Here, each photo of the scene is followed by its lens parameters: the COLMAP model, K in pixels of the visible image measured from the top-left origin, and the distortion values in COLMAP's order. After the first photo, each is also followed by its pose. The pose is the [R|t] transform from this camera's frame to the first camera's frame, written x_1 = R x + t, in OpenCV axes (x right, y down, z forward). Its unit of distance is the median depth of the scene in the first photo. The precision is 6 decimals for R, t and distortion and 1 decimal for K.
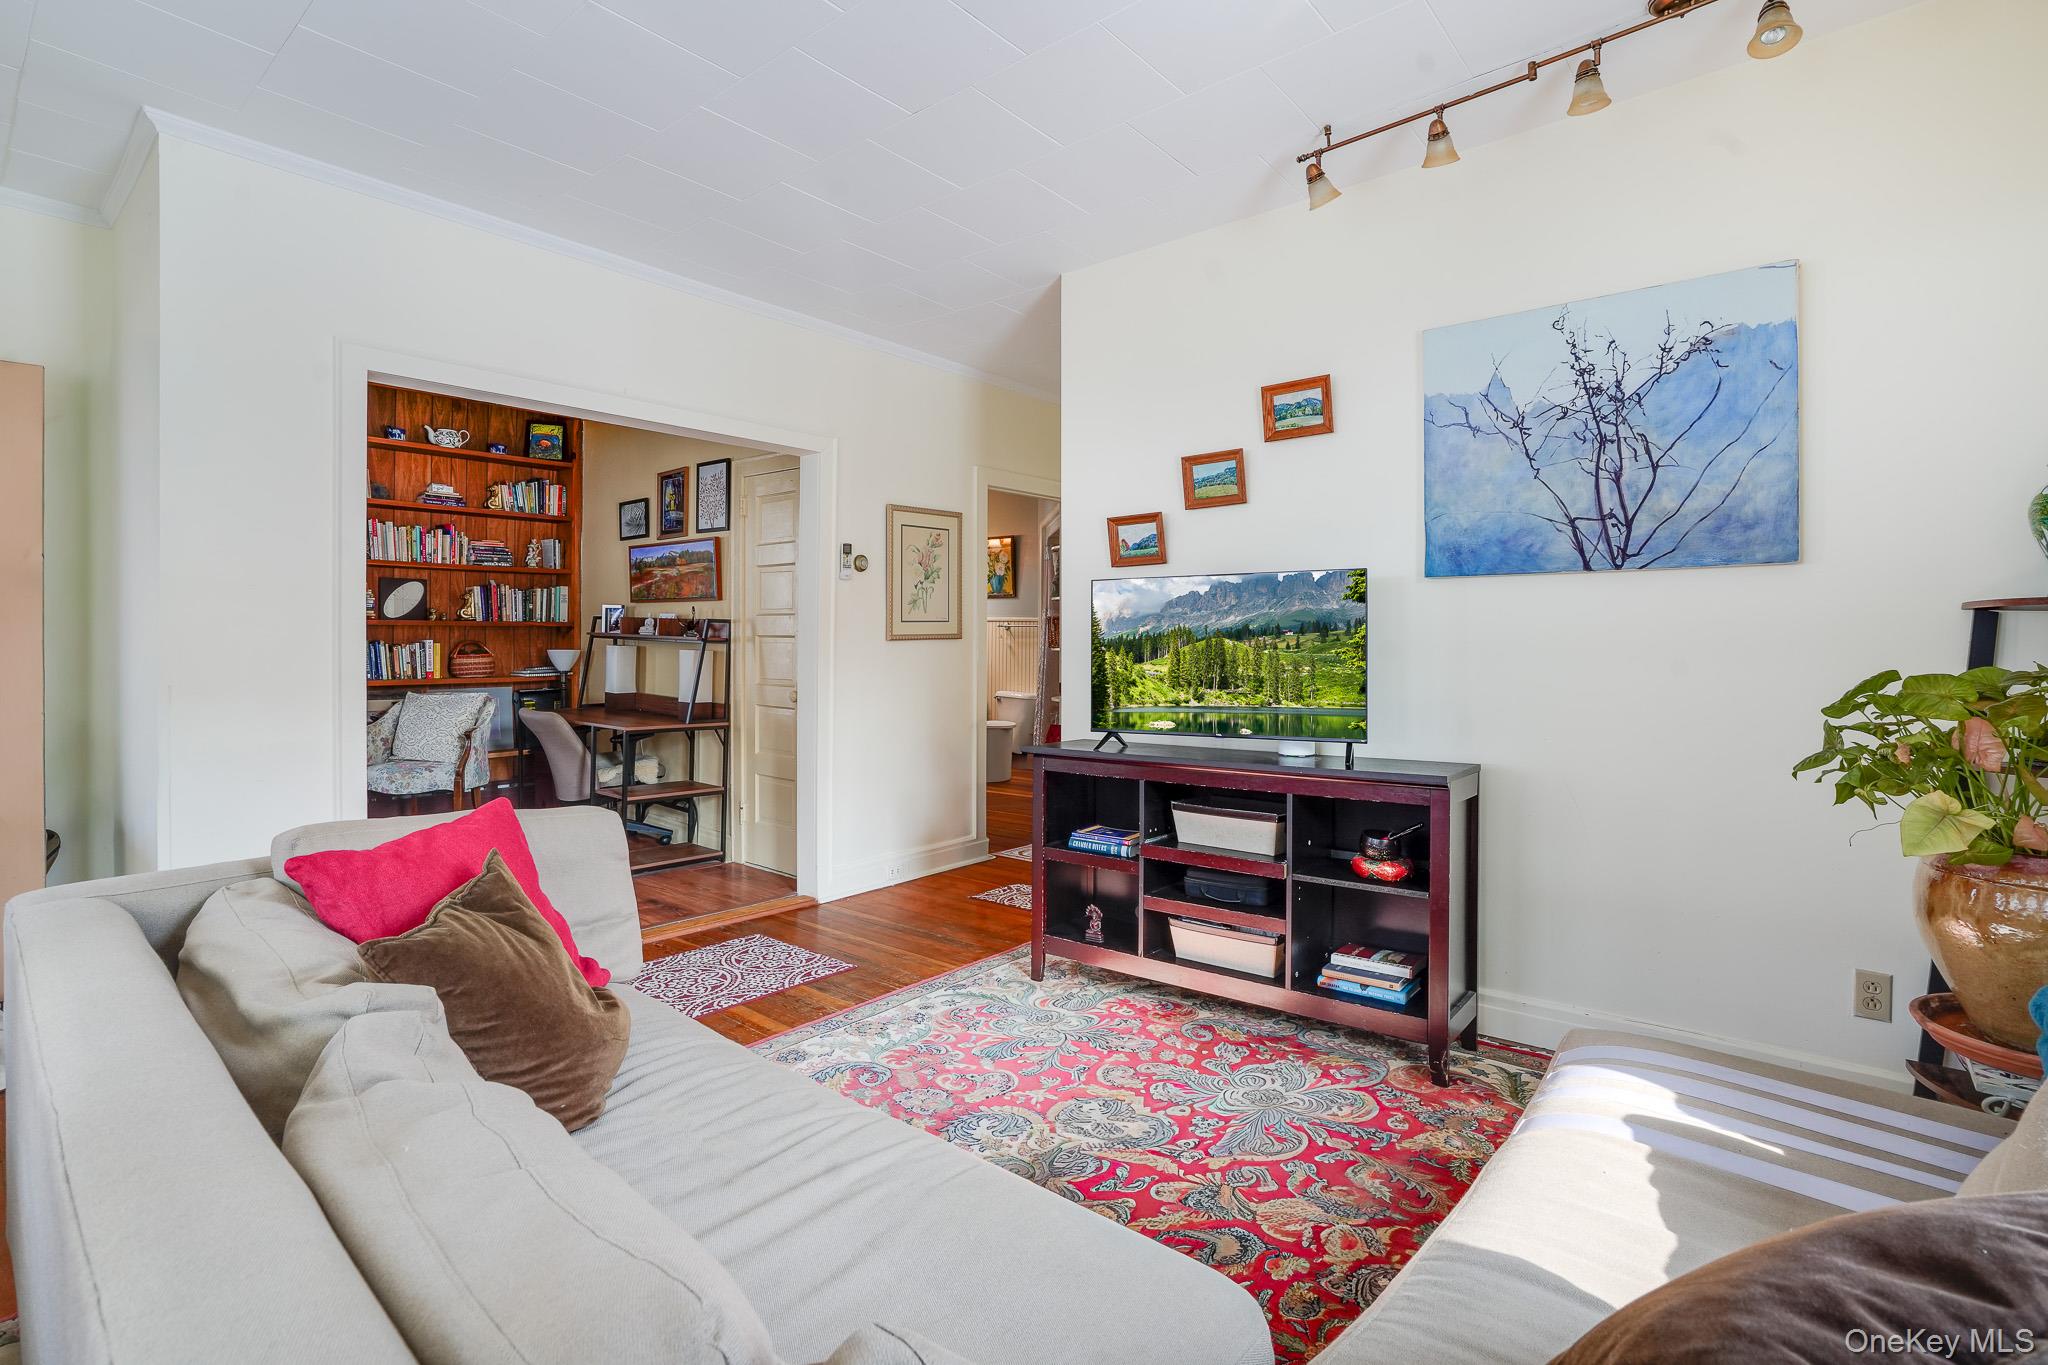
lens RADIAL K [[974.2, 0, 1012.8], [0, 974.2, 639.0], [0, 0, 1]] dist [-0.054059, 0.018437]
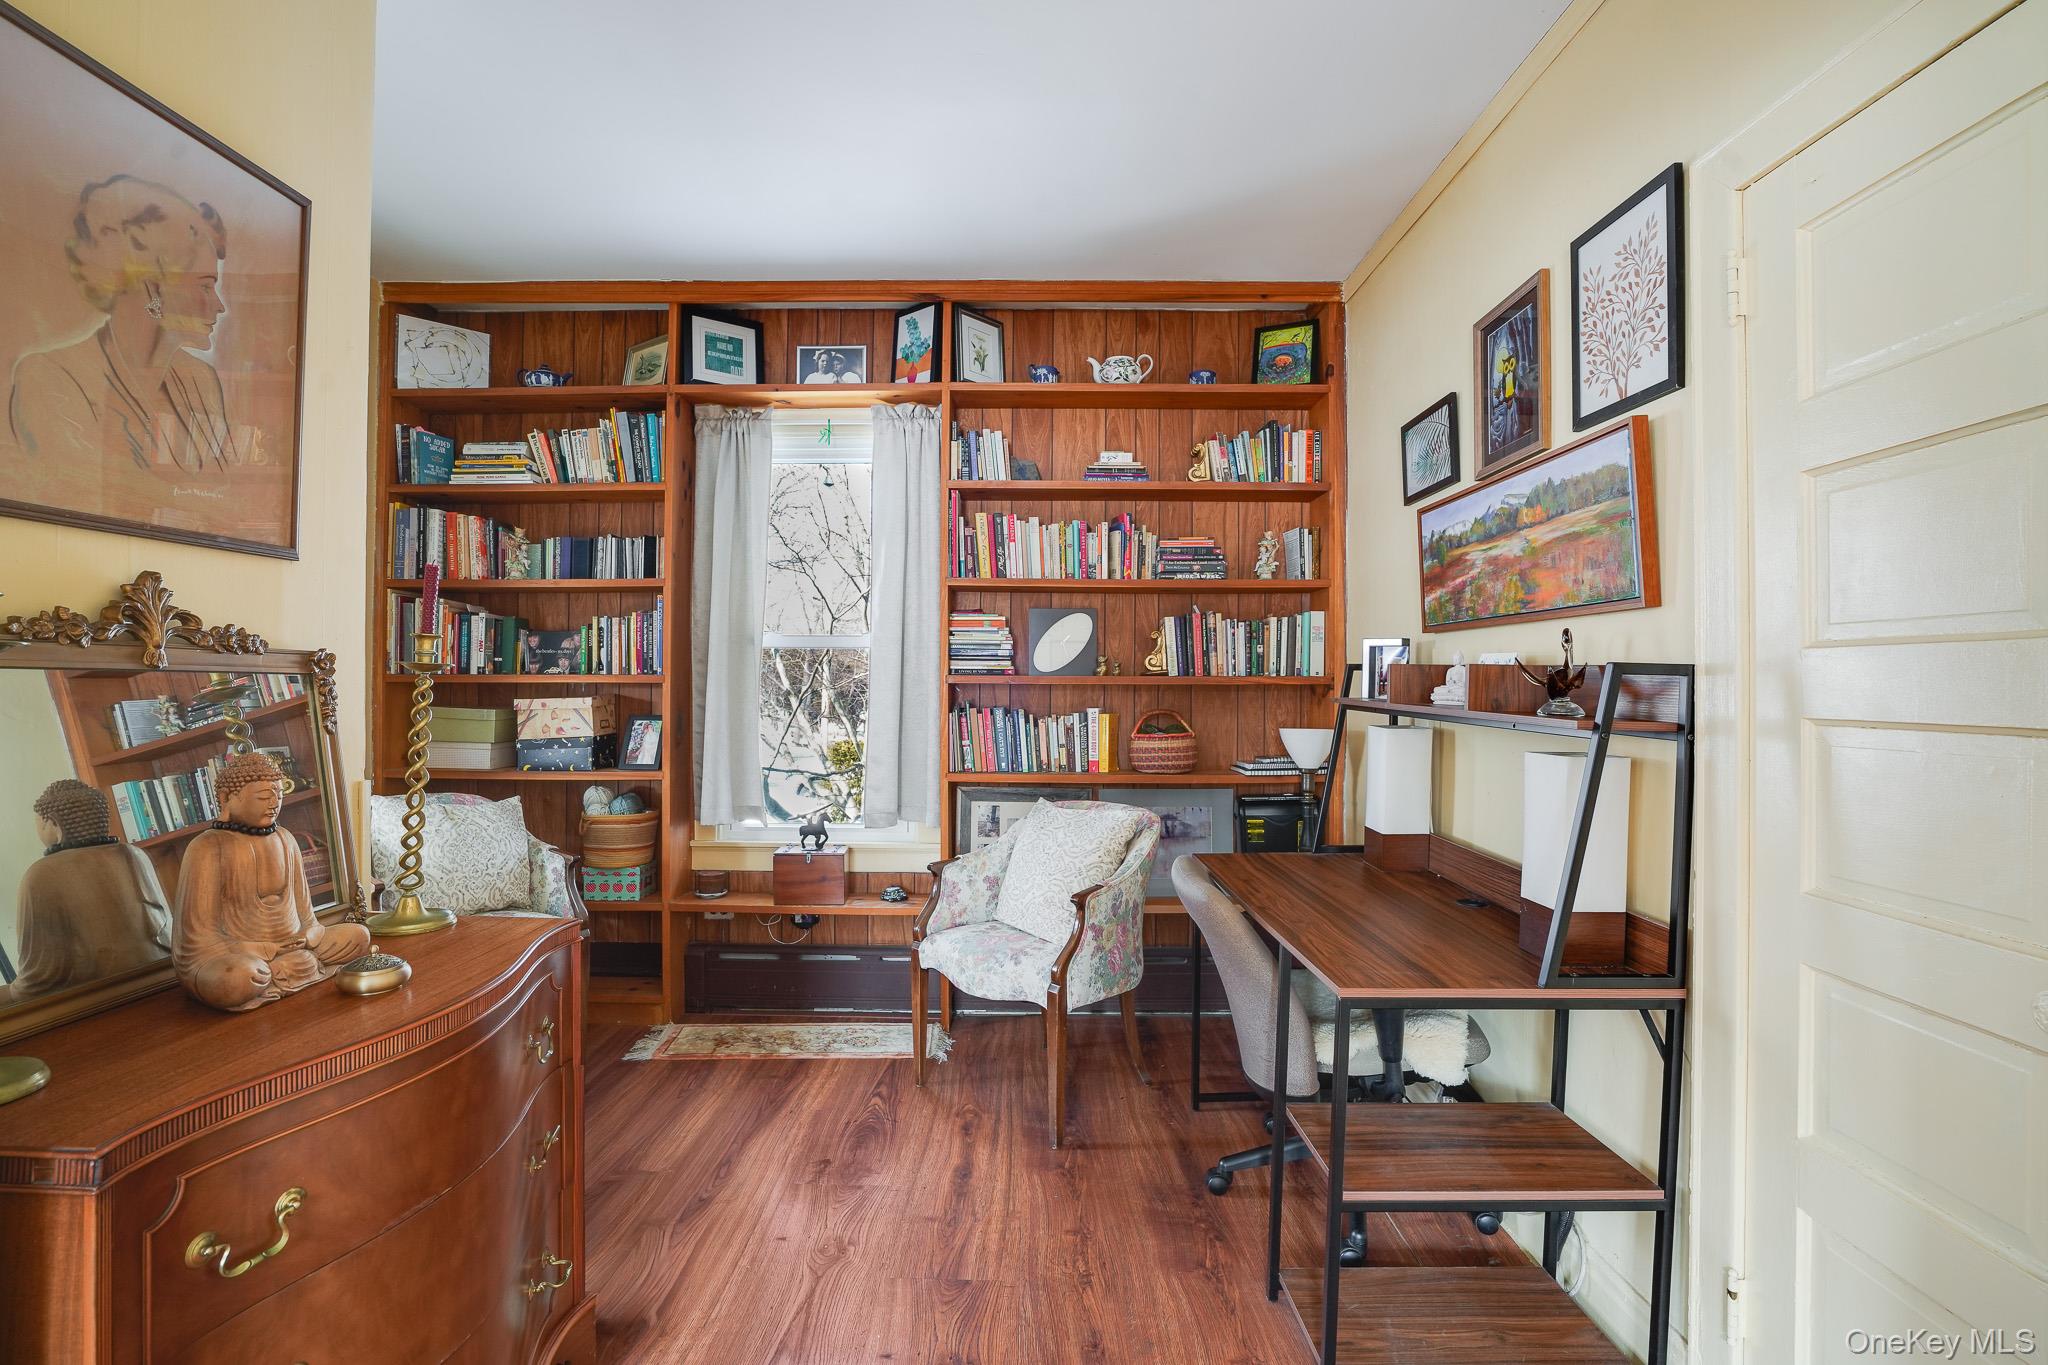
lens RADIAL K [[974.2, 0, 1013.9], [0, 974.2, 674.2], [0, 0, 1]] dist [-0.054059, 0.018437]
pose [[0.655827, -0.010073, -0.754844, -0.182348], [-0.005841, 0.999813, -0.018417, -0.008796], [0.754889, 0.016487, 0.655645, 0.568413]]
